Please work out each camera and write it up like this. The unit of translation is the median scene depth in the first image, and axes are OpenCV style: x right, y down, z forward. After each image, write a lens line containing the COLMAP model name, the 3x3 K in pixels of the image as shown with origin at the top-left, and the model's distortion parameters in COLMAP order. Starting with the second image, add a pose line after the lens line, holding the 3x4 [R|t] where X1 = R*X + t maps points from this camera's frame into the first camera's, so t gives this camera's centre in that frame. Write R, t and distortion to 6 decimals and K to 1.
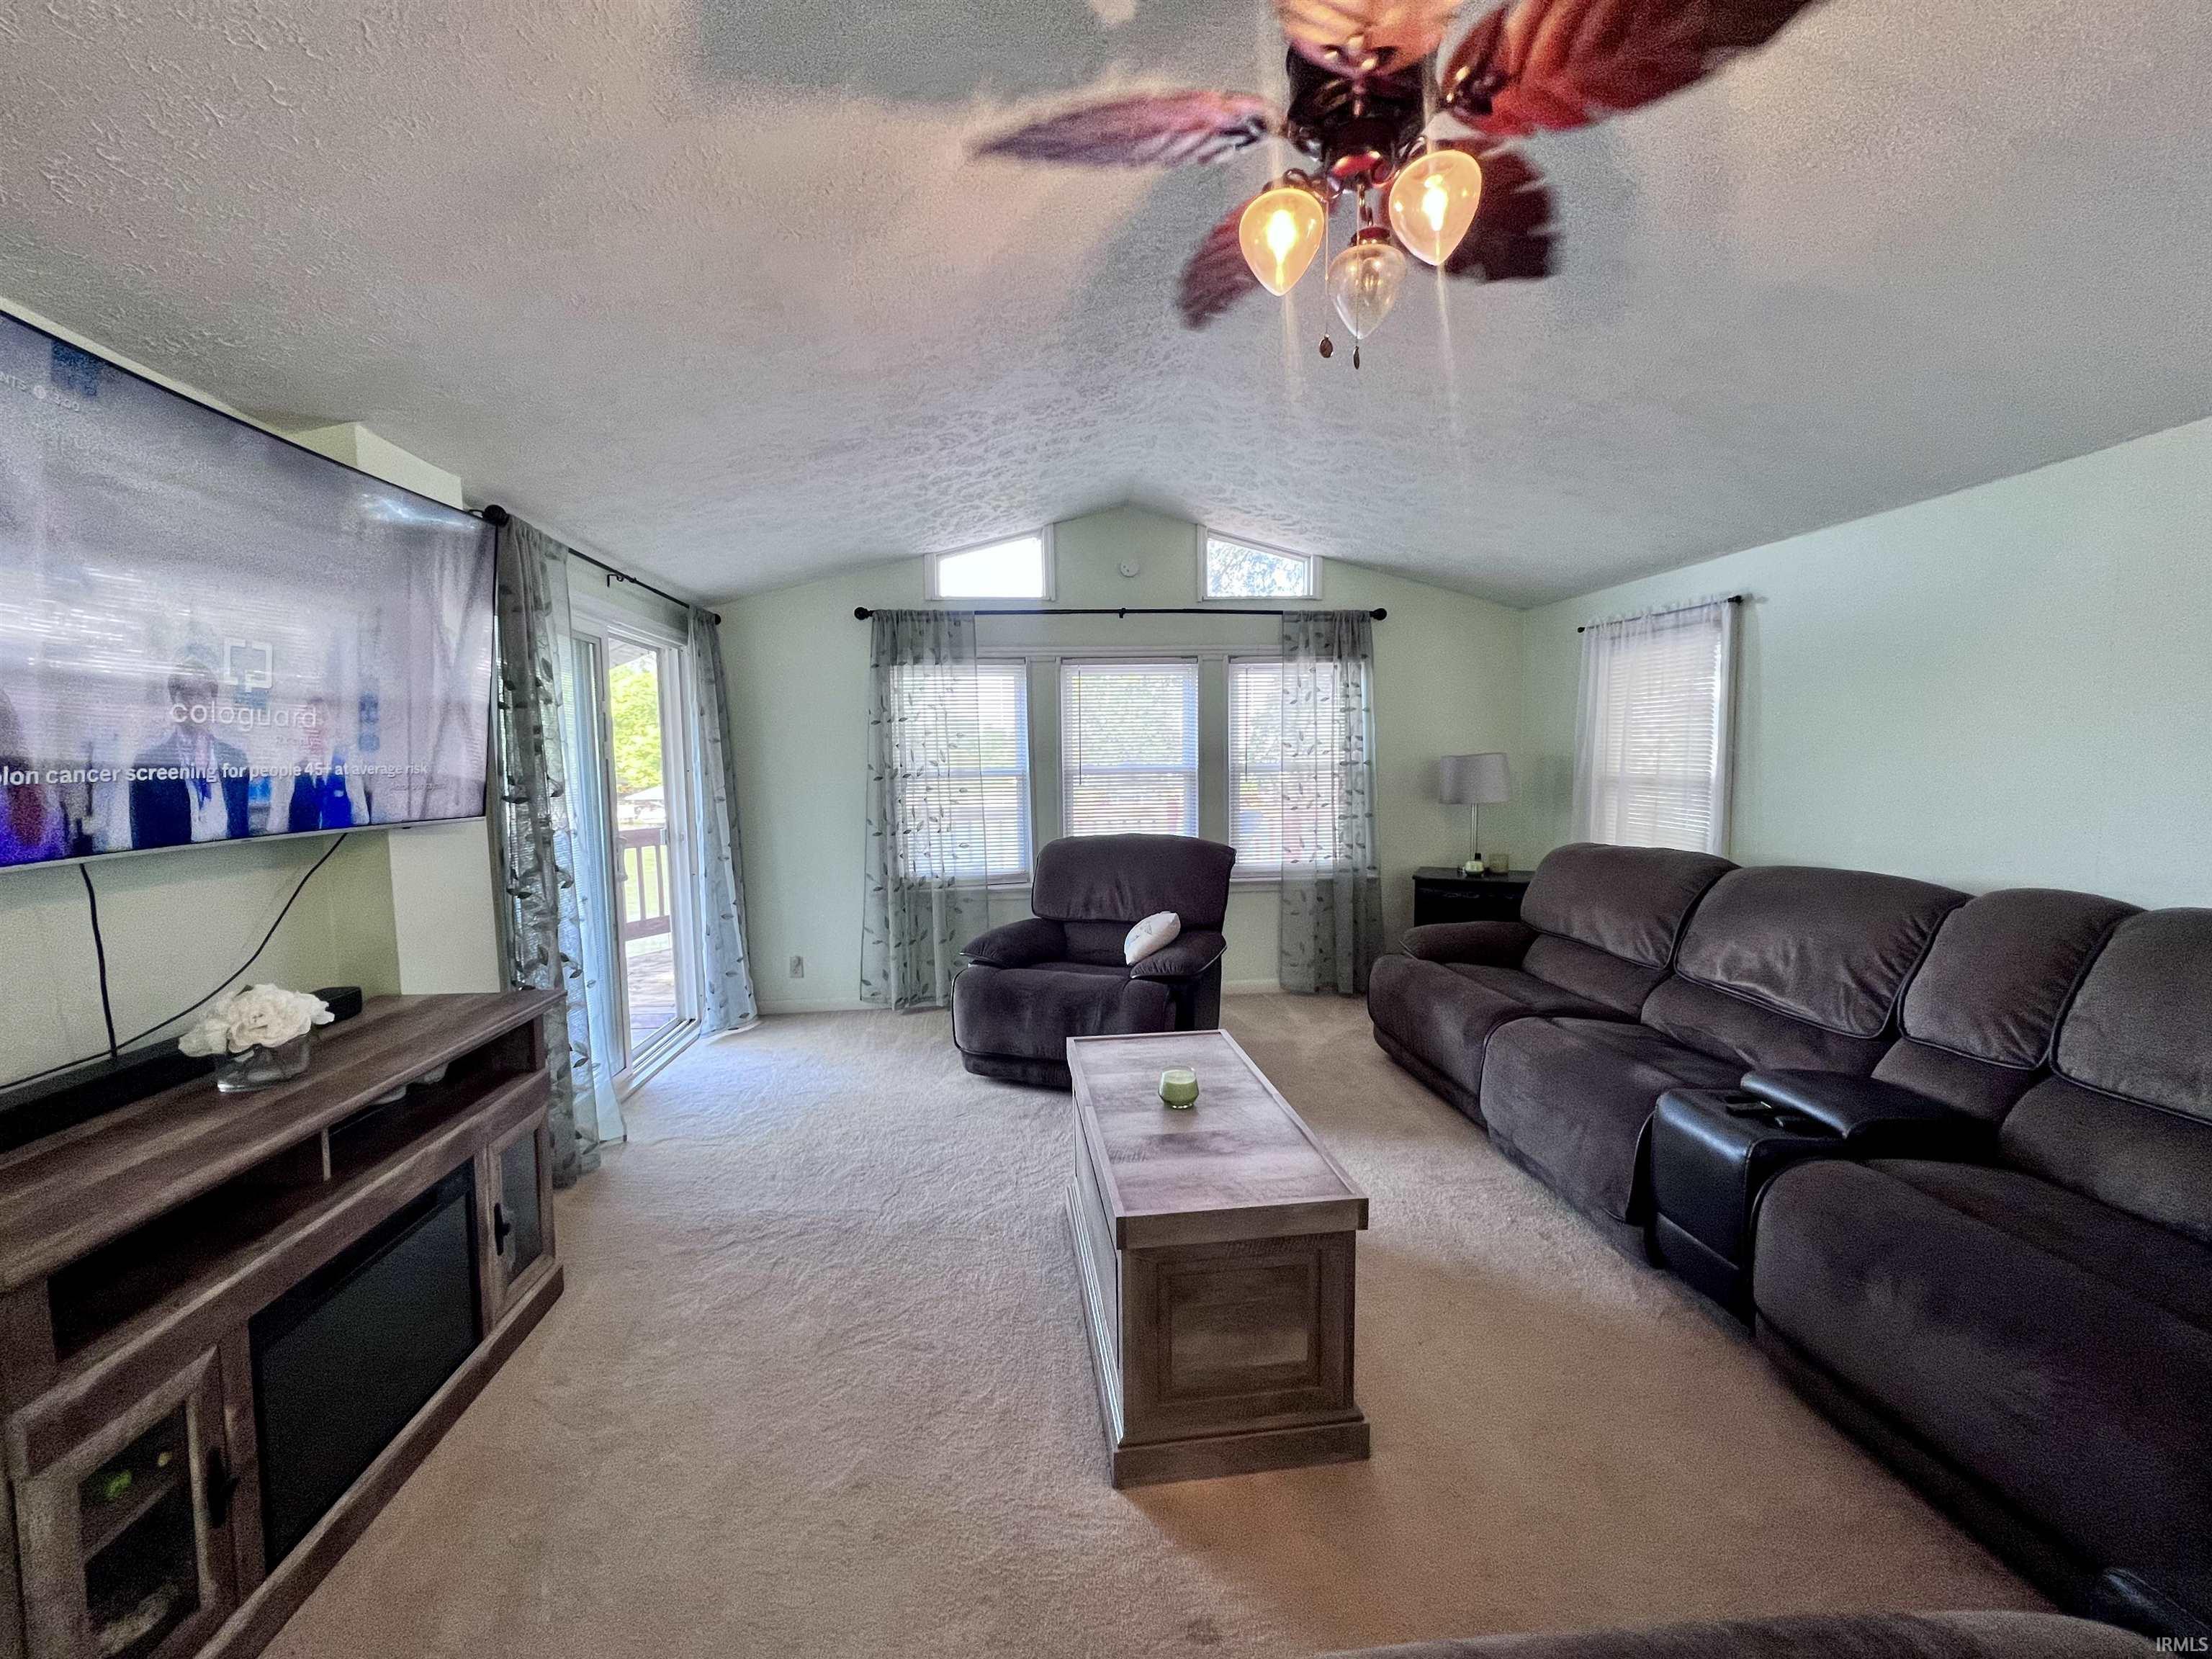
lens RADIAL K [[883.5, 0, 1106.6], [0, 883.5, 835.2], [0, 0, 1]] dist [-0.001613, -0.000155]
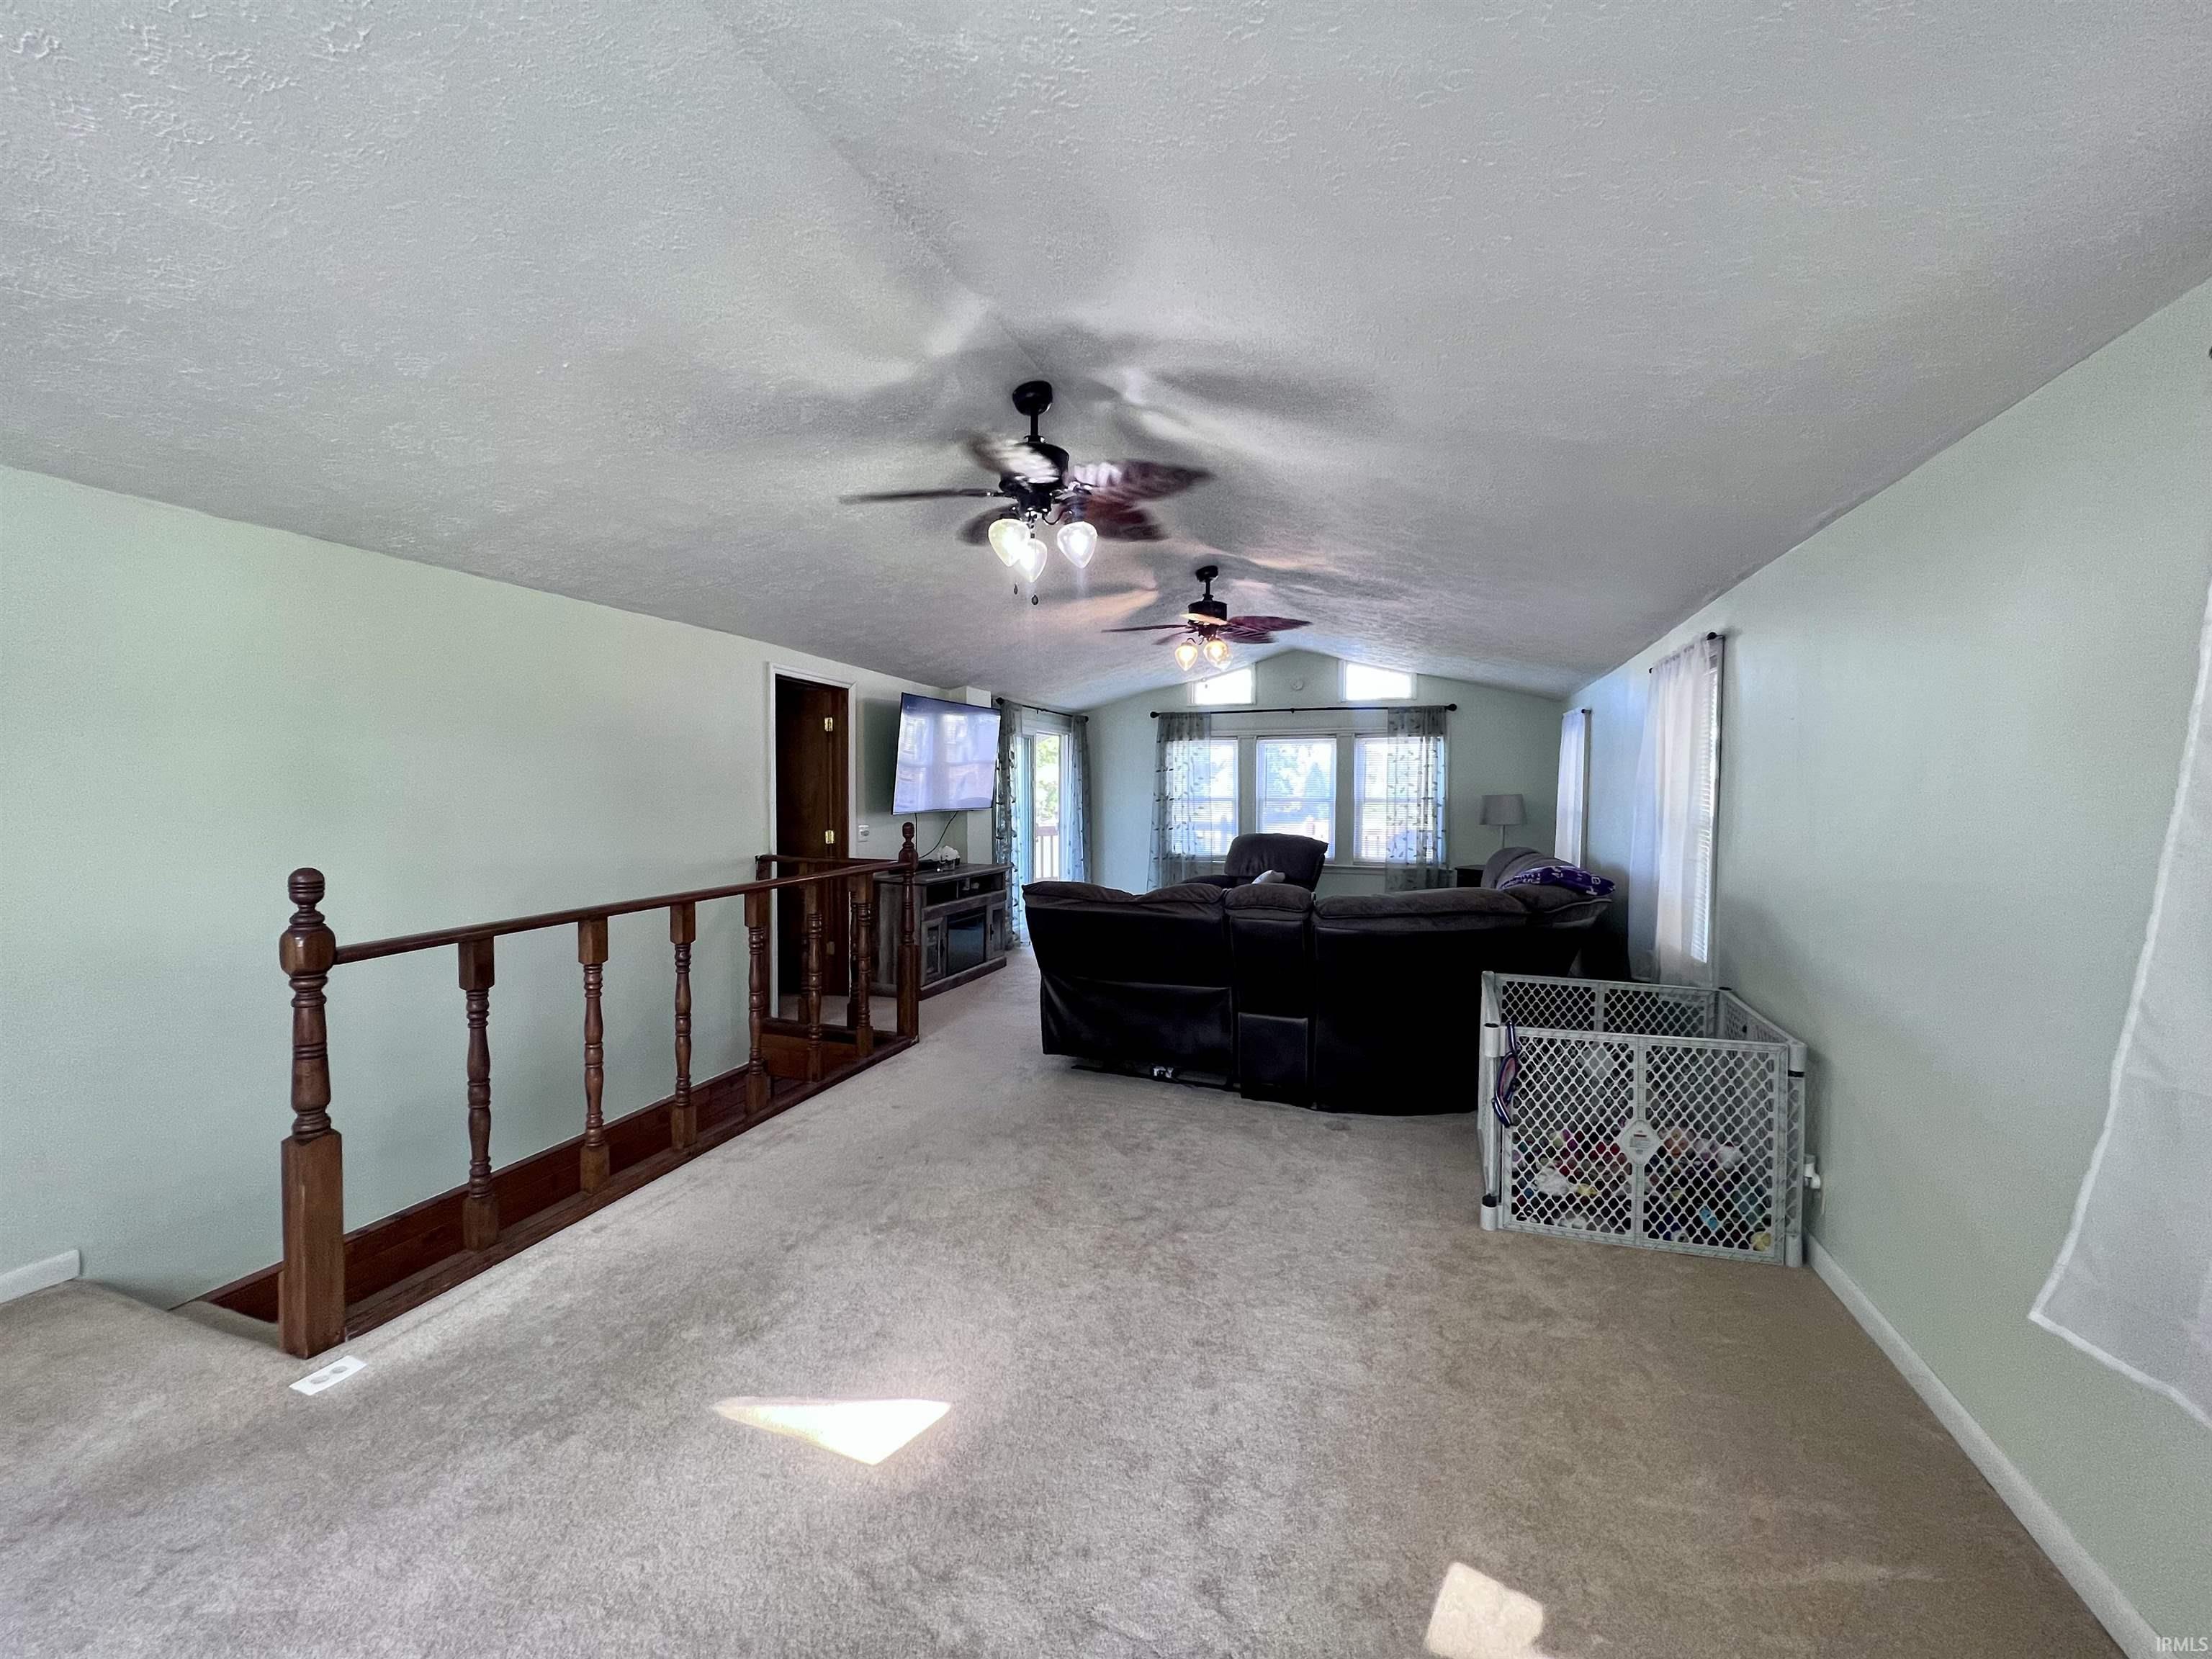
lens RADIAL K [[883.5, 0, 1104.1], [0, 883.5, 825.8], [0, 0, 1]] dist [-0.001613, -0.000155]
pose [[0.900026, 0.036431, -0.434311, 0.462839], [-0.055290, 0.997993, -0.030864, 0.054858], [0.432315, 0.051791, 0.900234, -0.755535]]
